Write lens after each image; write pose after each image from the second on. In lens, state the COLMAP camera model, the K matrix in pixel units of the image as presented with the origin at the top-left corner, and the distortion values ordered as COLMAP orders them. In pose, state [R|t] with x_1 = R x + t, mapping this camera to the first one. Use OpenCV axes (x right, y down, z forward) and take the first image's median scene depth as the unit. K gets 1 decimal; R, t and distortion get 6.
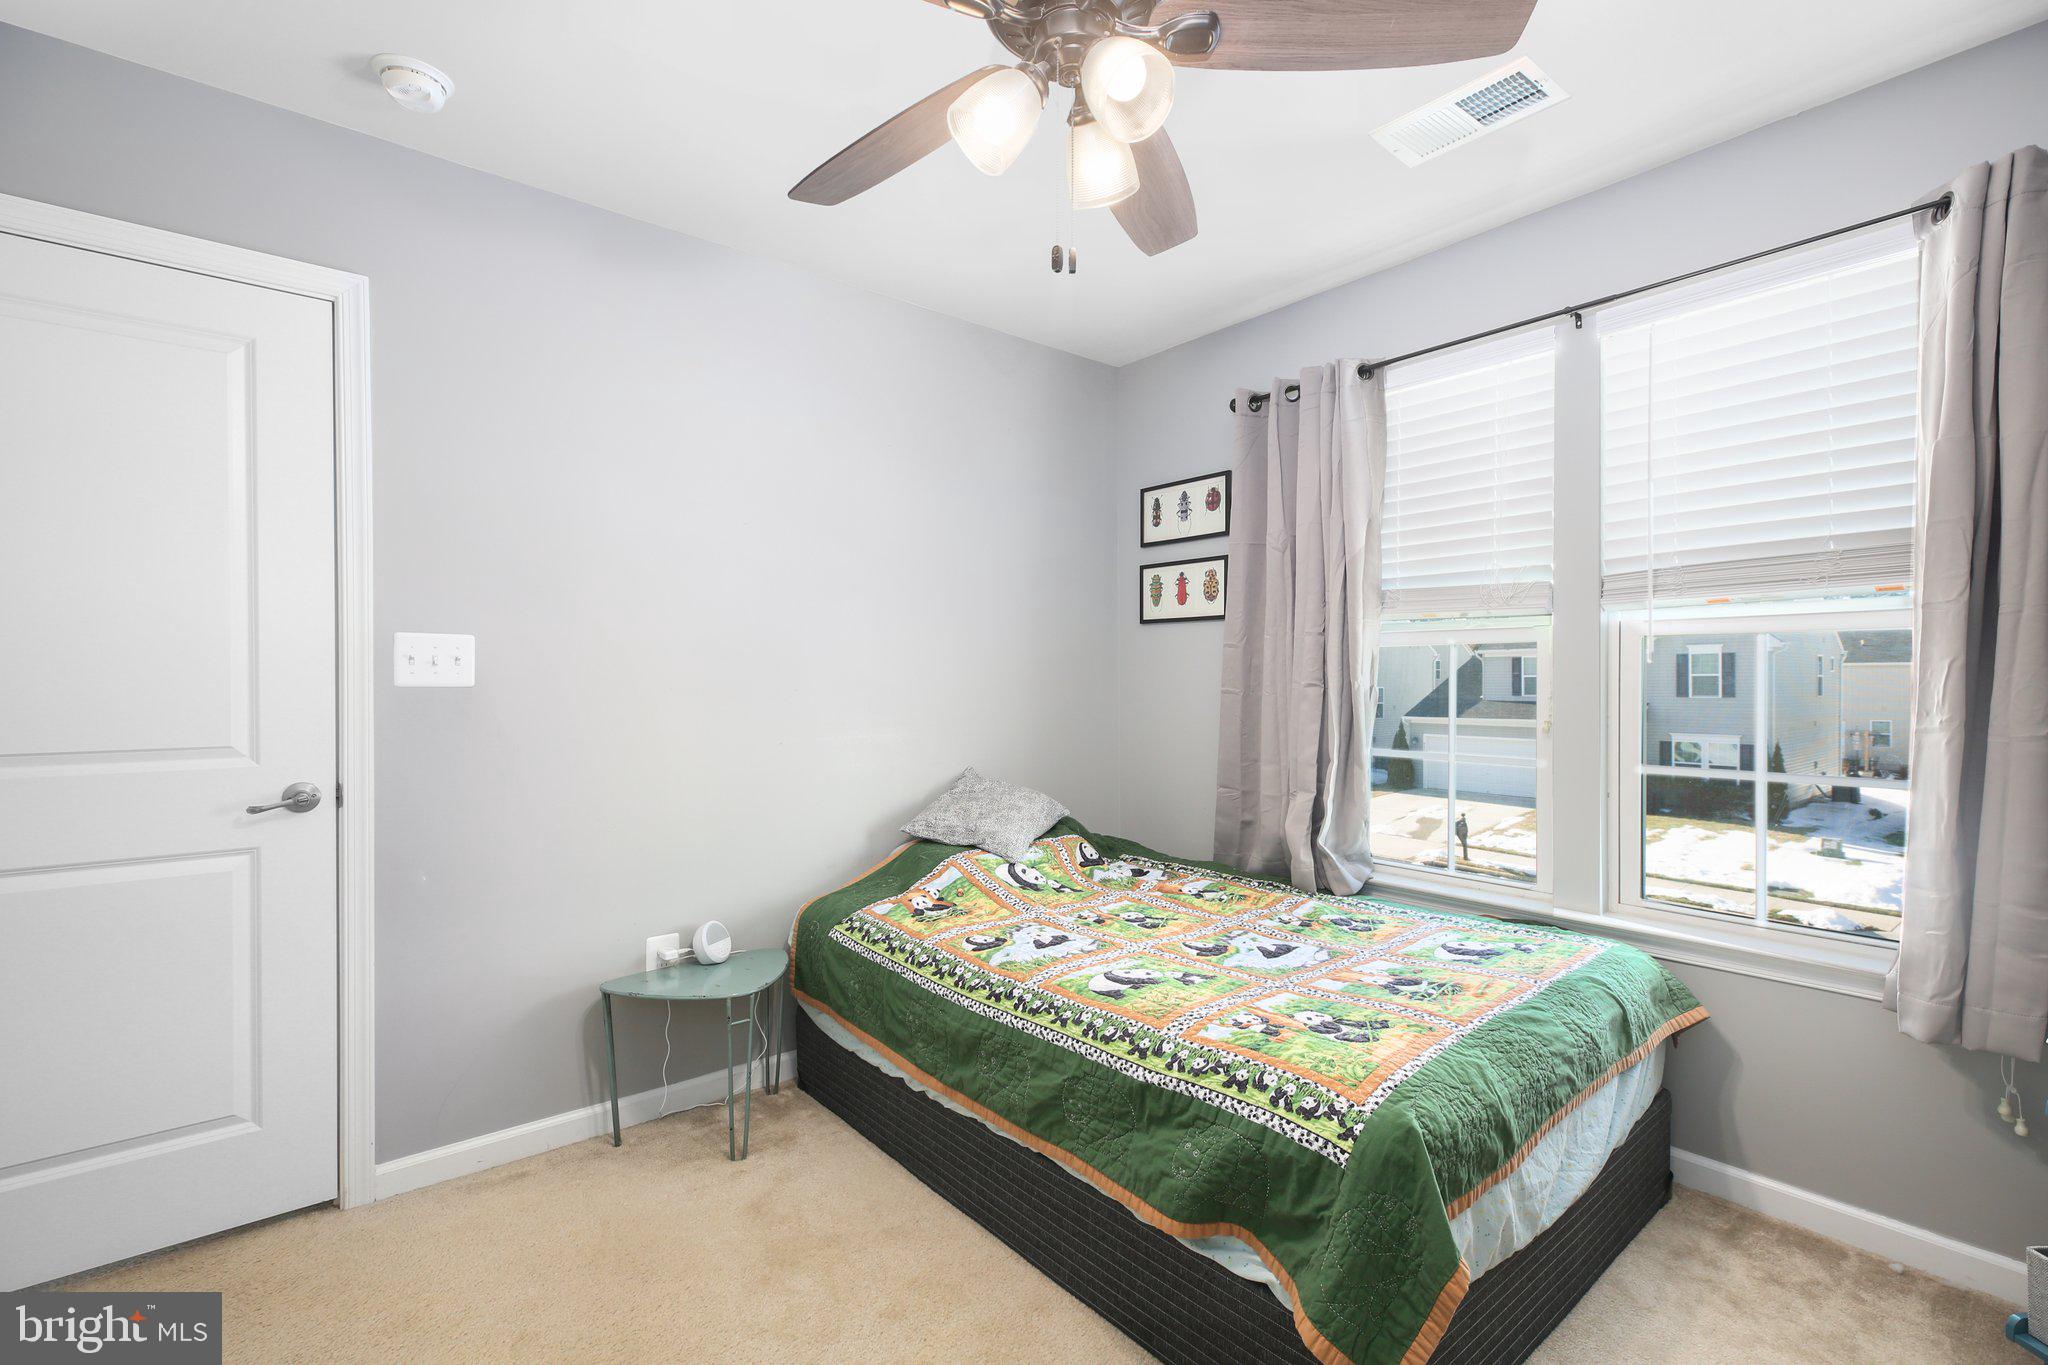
lens RADIAL K [[928.4, 0, 1033.6], [0, 928.4, 684.9], [0, 0, 1]] dist [0.008921, -0.002193]
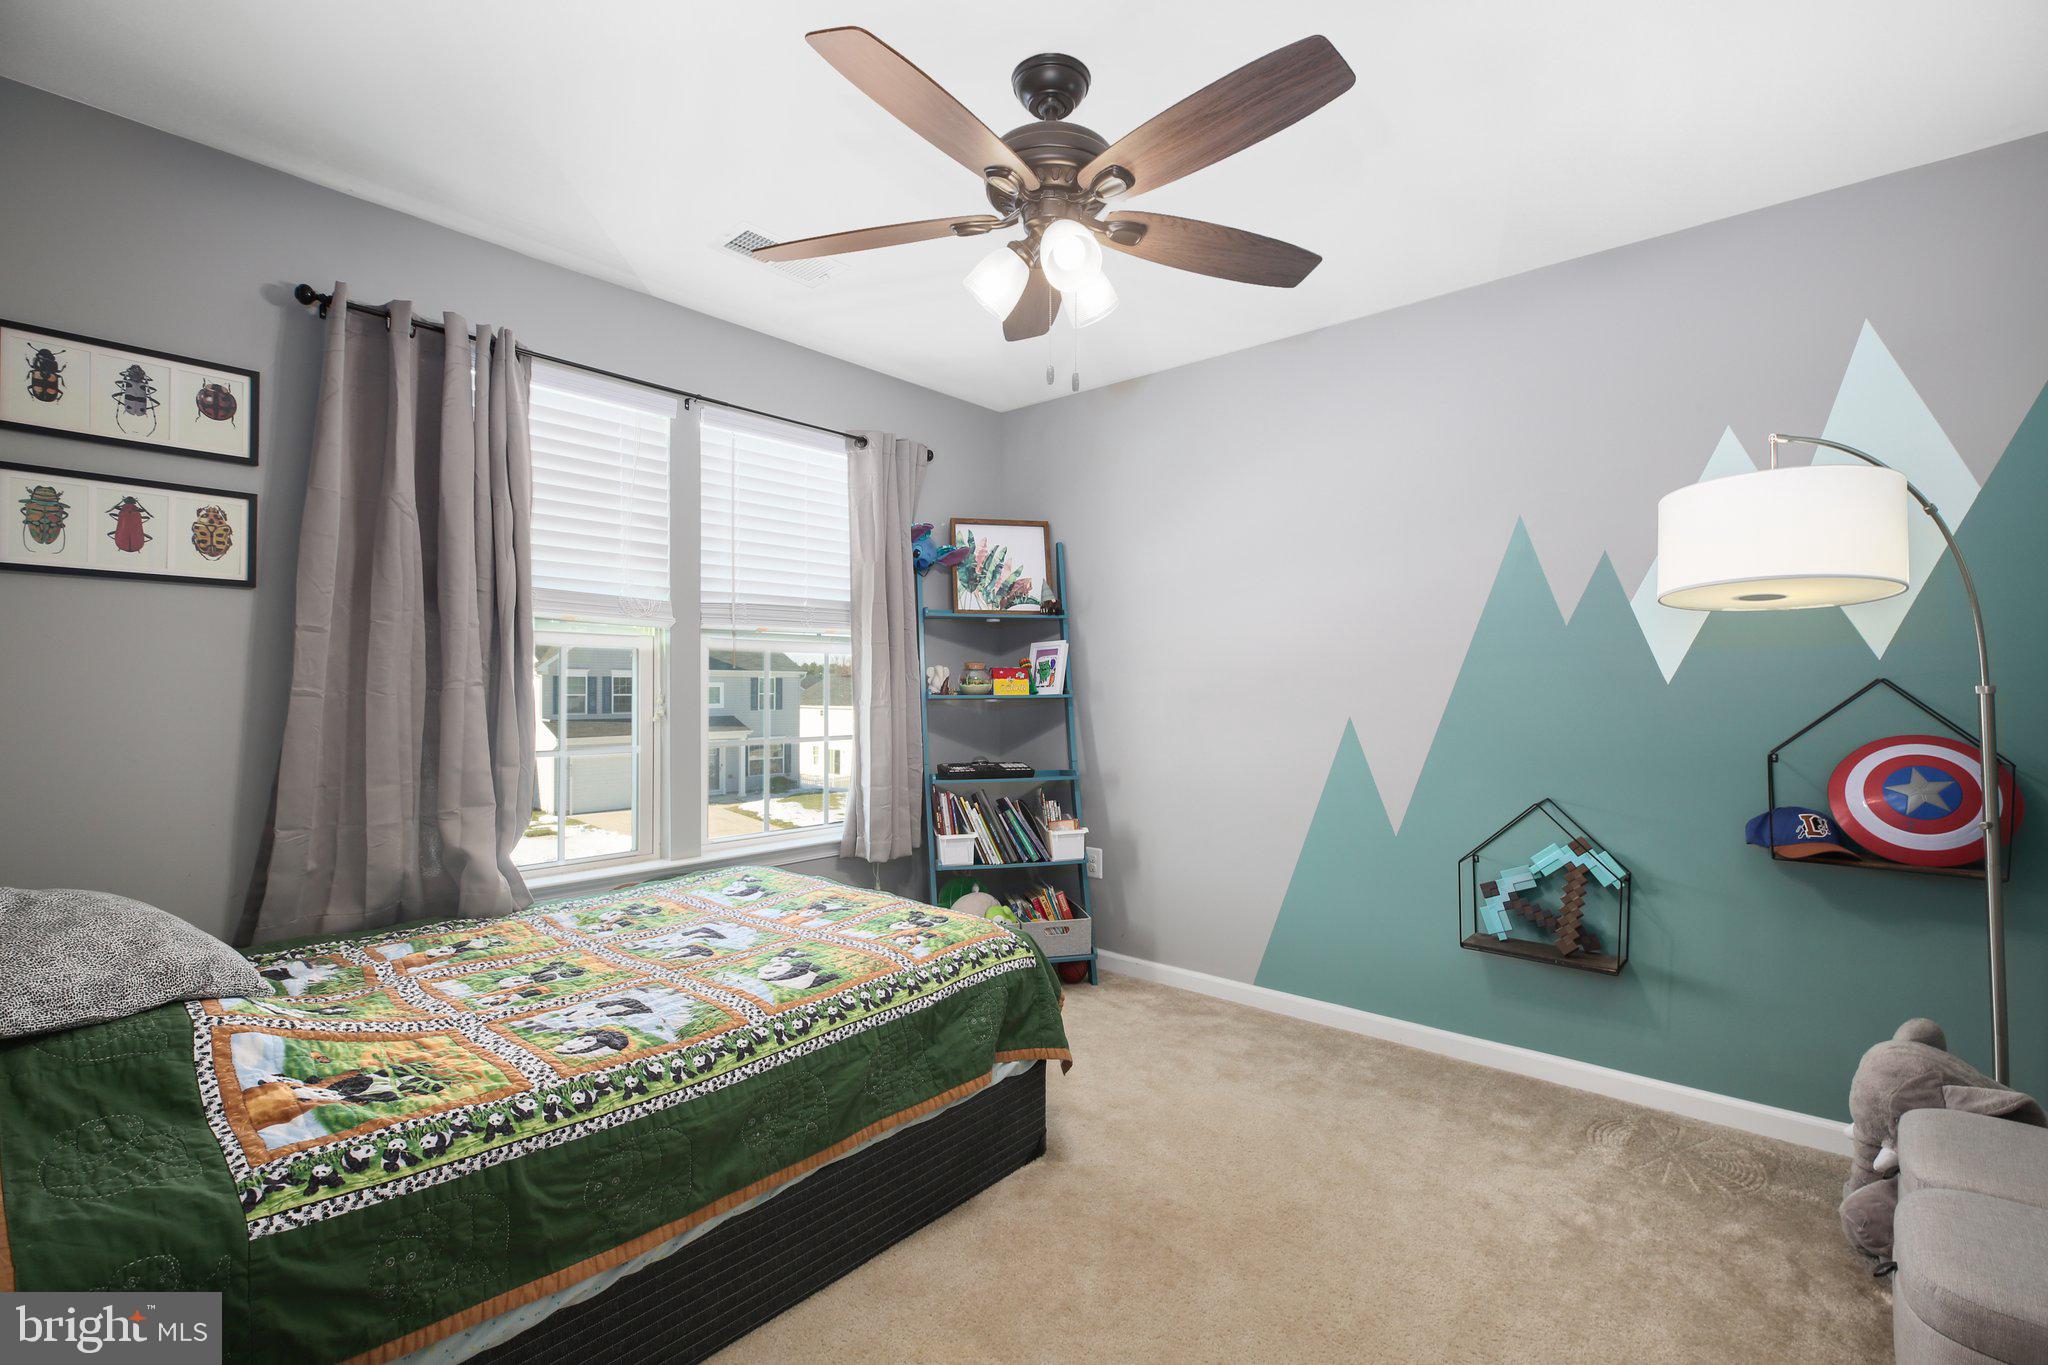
lens RADIAL K [[928.4, 0, 1031.3], [0, 928.4, 682.8], [0, 0, 1]] dist [0.008921, -0.002193]
pose [[-0.172693, 0.002985, 0.984971, -0.774157], [0.000580, 0.999996, -0.002929, 0.002624], [-0.984975, 0.000066, -0.172694, 0.749696]]
